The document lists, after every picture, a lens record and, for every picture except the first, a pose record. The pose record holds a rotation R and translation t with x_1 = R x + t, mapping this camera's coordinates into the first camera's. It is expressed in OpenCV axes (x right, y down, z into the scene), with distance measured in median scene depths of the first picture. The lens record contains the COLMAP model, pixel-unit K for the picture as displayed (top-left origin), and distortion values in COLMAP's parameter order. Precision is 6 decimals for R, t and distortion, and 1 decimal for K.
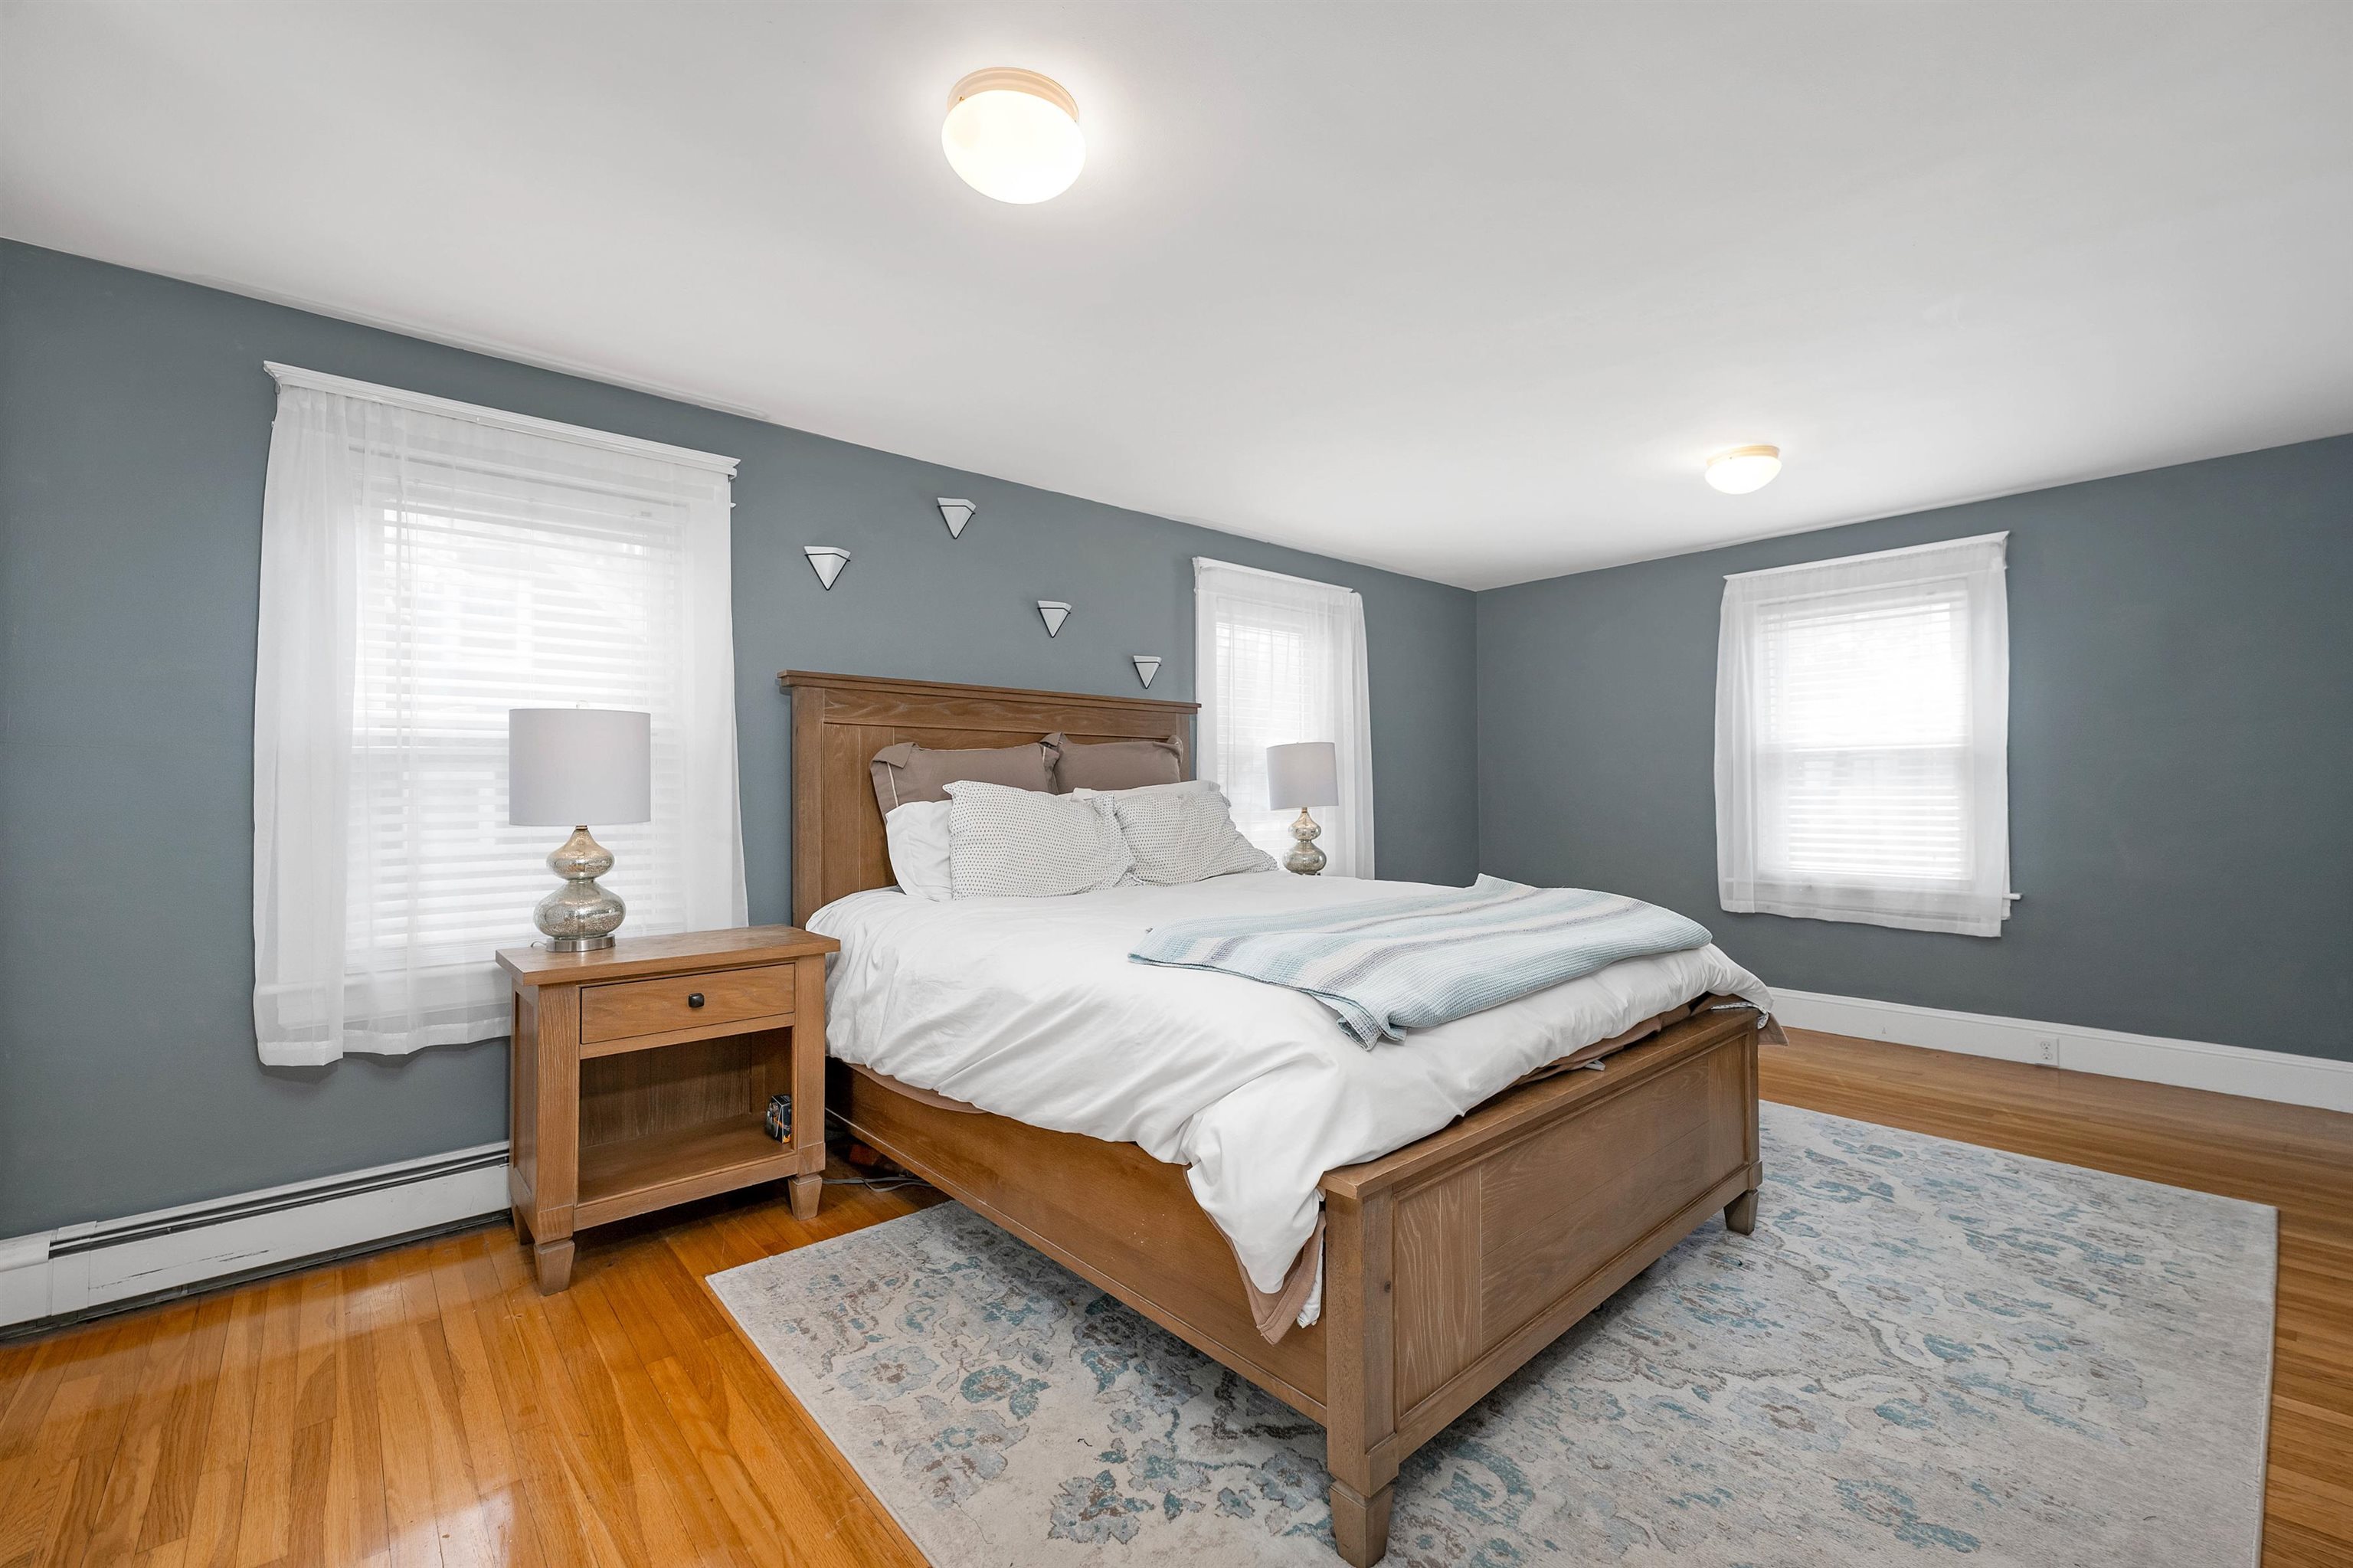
lens RADIAL K [[982.6, 0, 1132.3], [0, 982.6, 792.6], [0, 0, 1]] dist [0.001869, 0.000164]
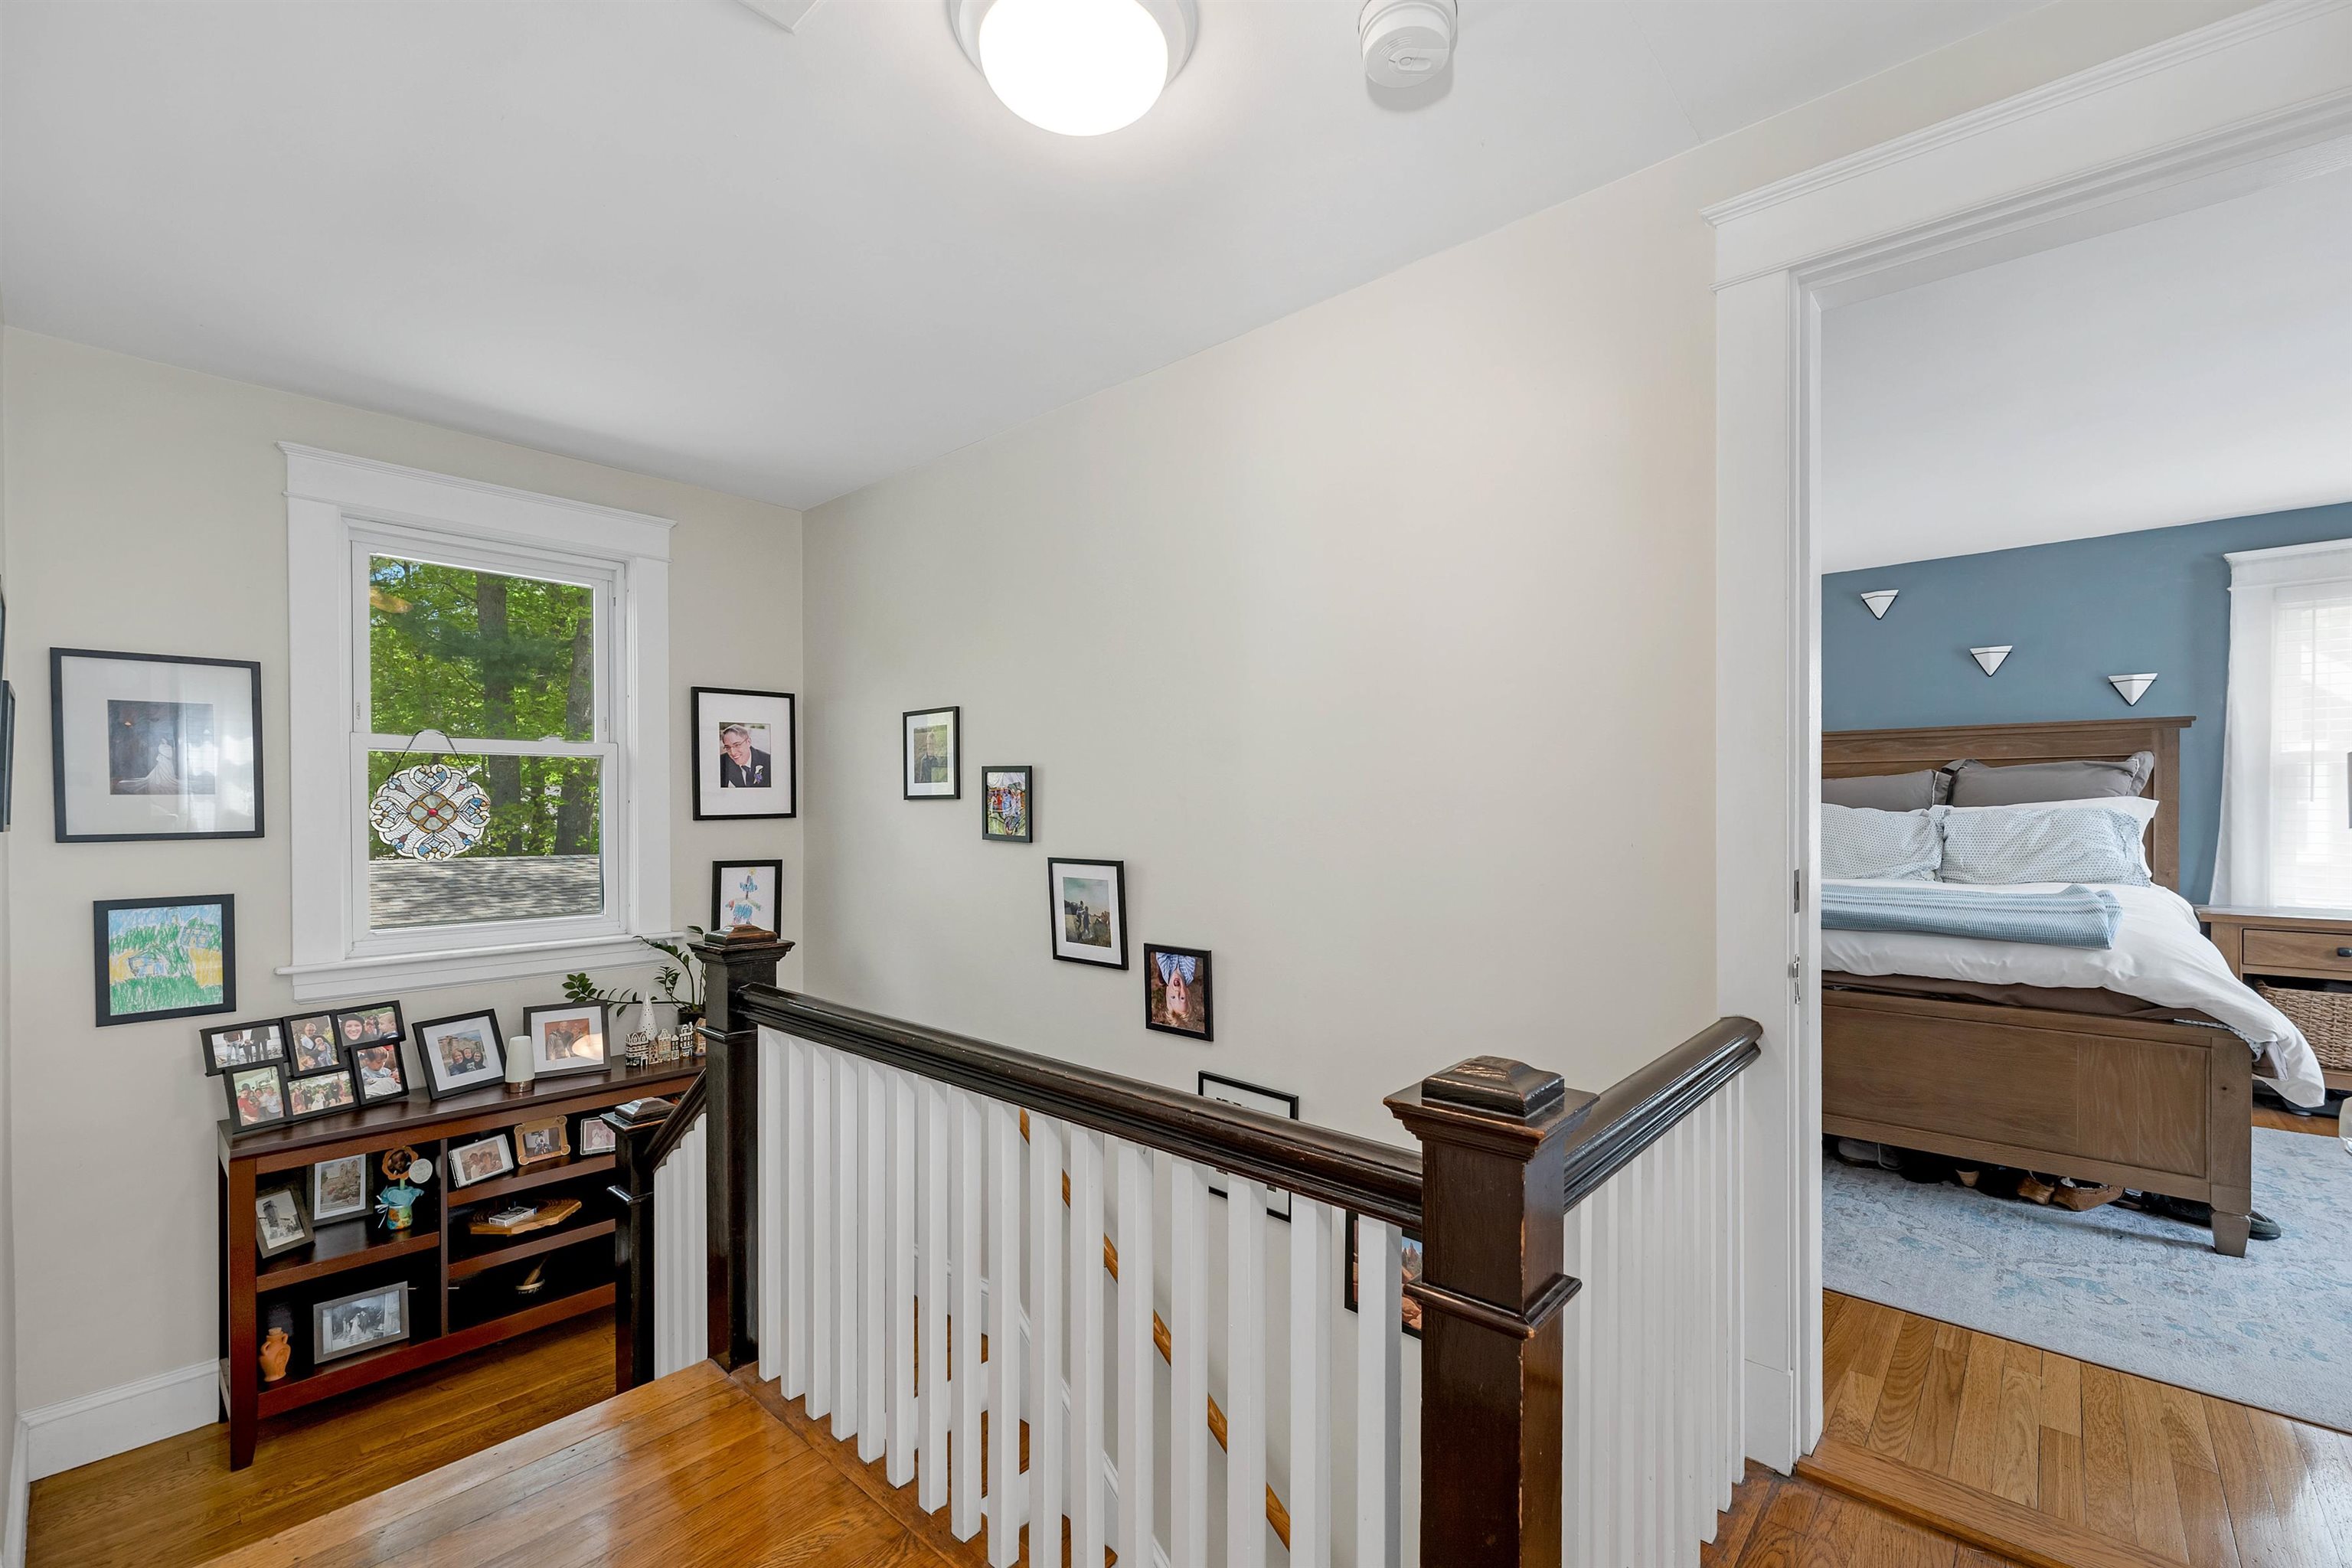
lens RADIAL K [[982.1, 0, 1196.3], [0, 982.1, 821.8], [0, 0, 1]] dist [0.001869, 0.000164]
pose [[0.138917, 0.007612, -0.990275, 1.572428], [-0.009175, 0.999937, 0.006399, 0.026182], [0.990261, 0.008197, 0.138978, -0.162325]]
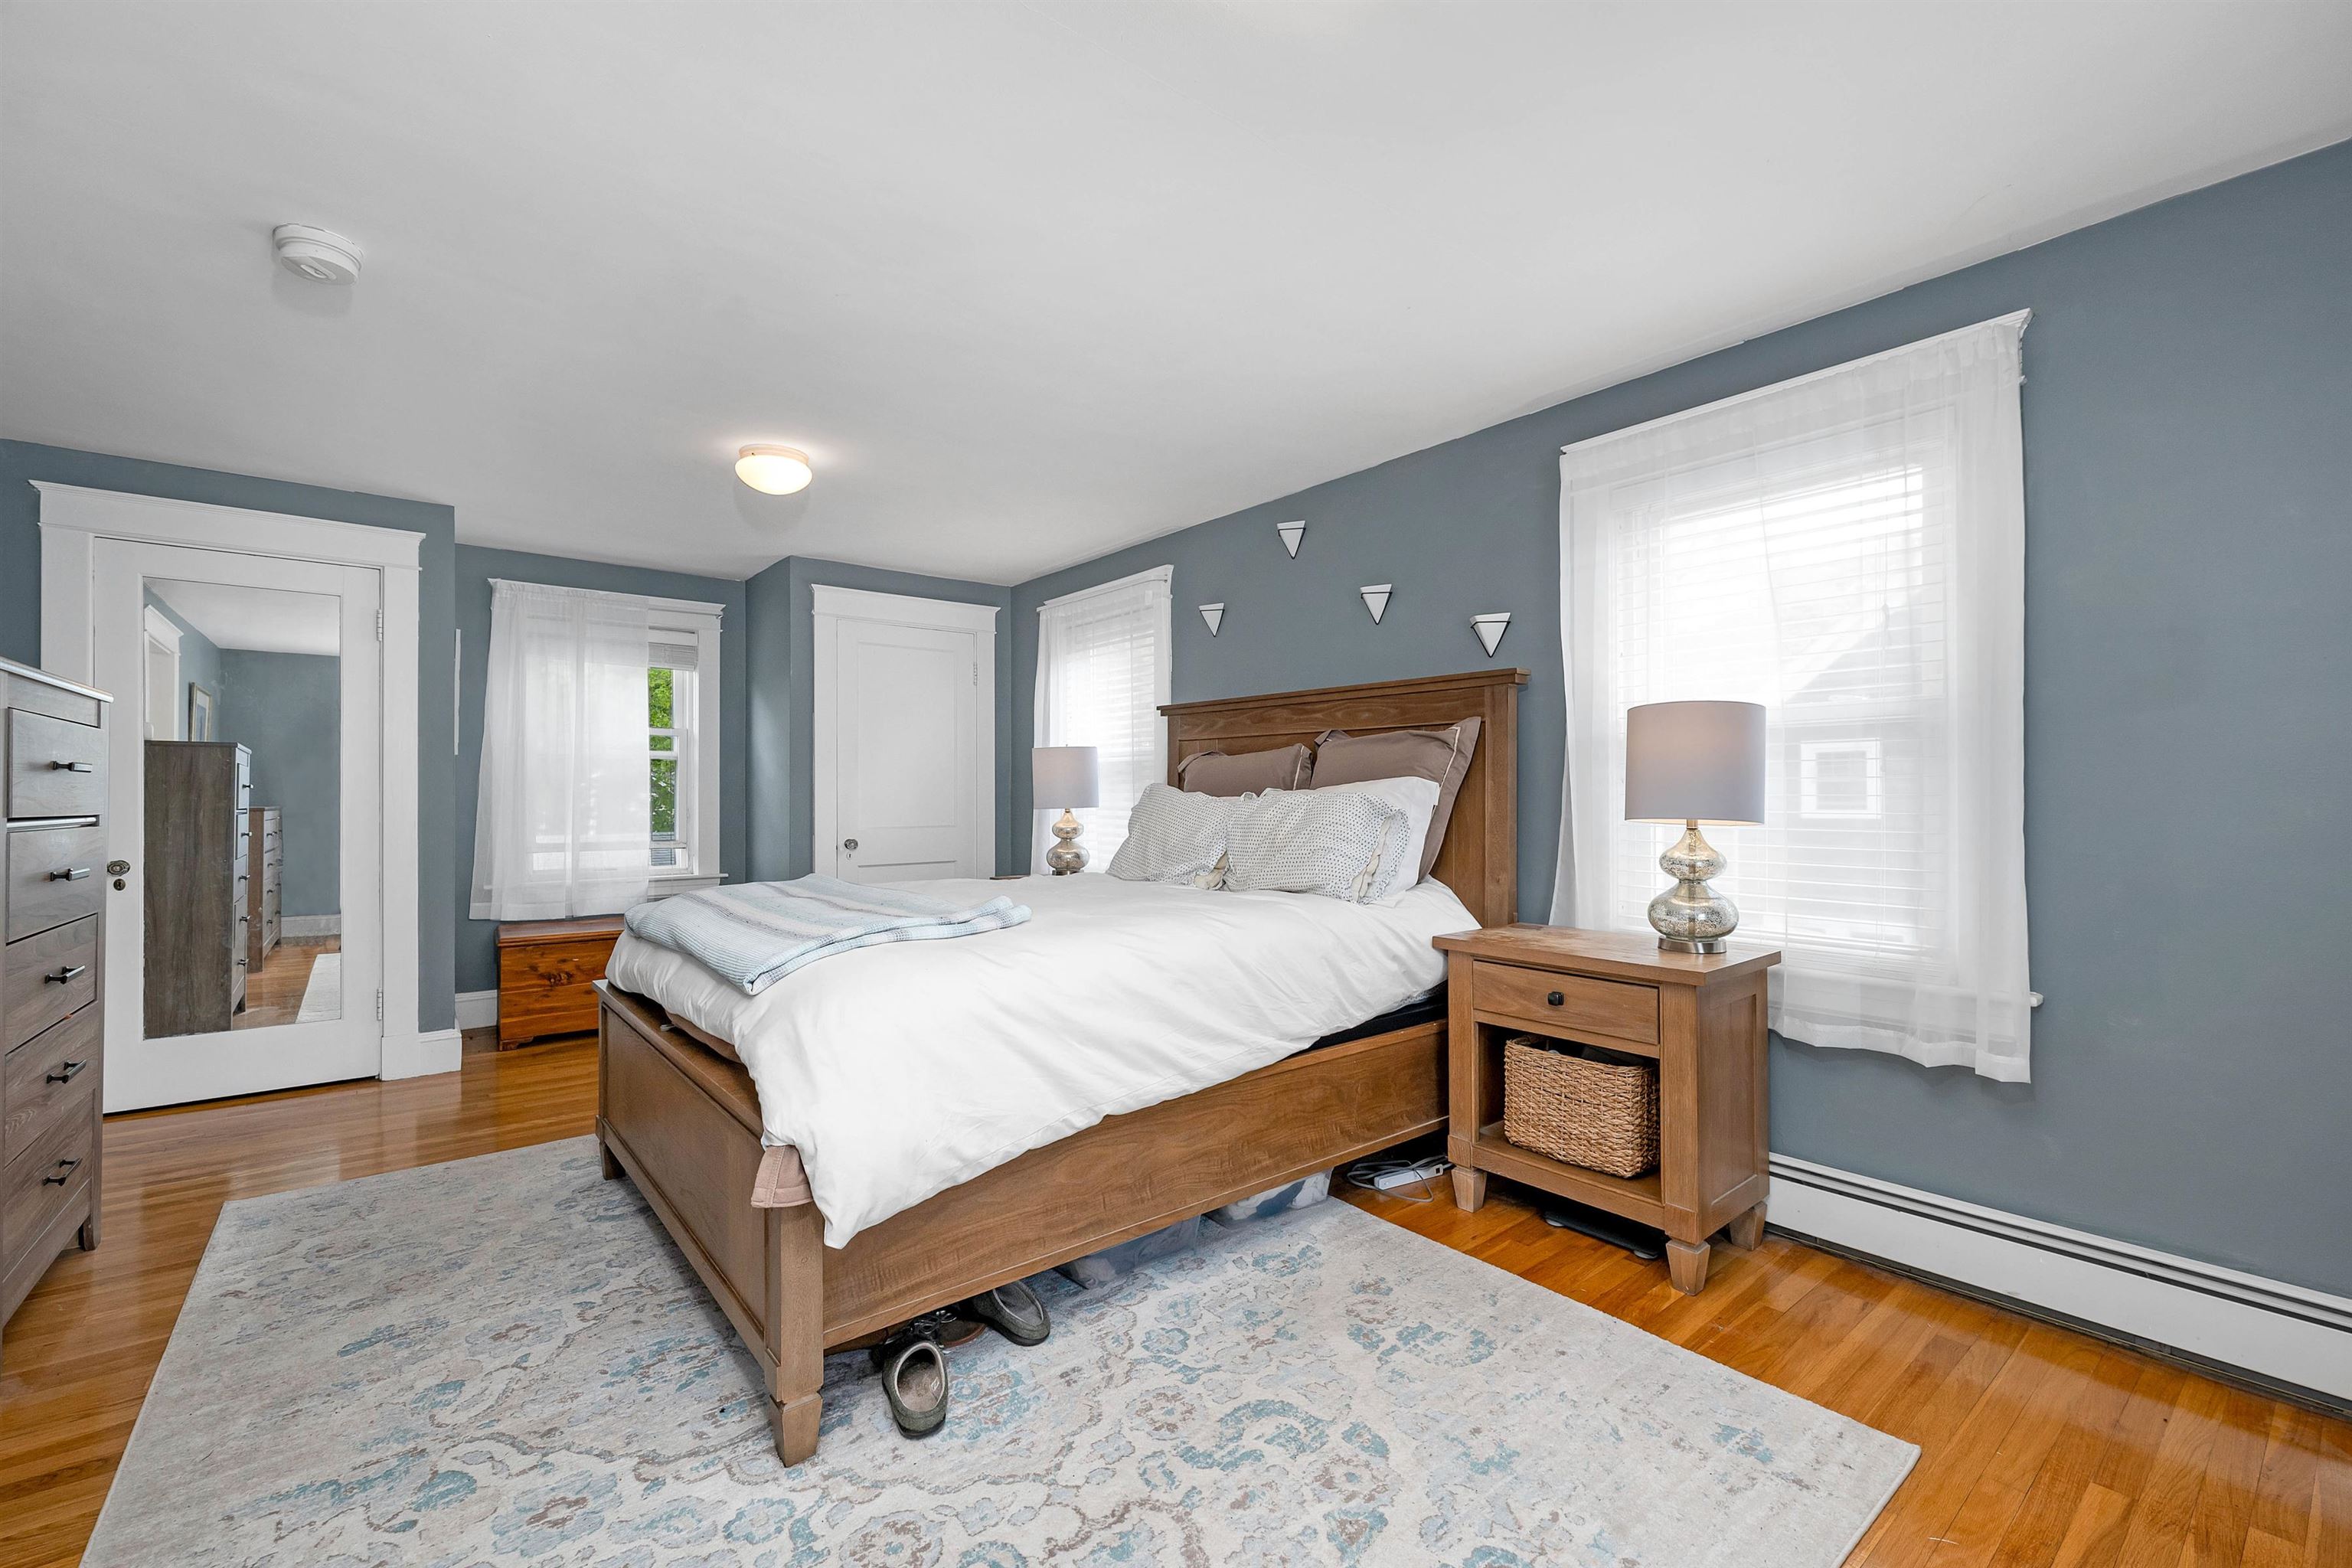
lens RADIAL K [[982.1, 0, 1164.5], [0, 982.1, 778.8], [0, 0, 1]] dist [0.001869, 0.000164]
pose [[-0.032777, -0.019041, -0.999281, 1.391340], [-0.007702, 0.999794, -0.018798, 0.008227], [0.999433, 0.007081, -0.032917, 1.383878]]
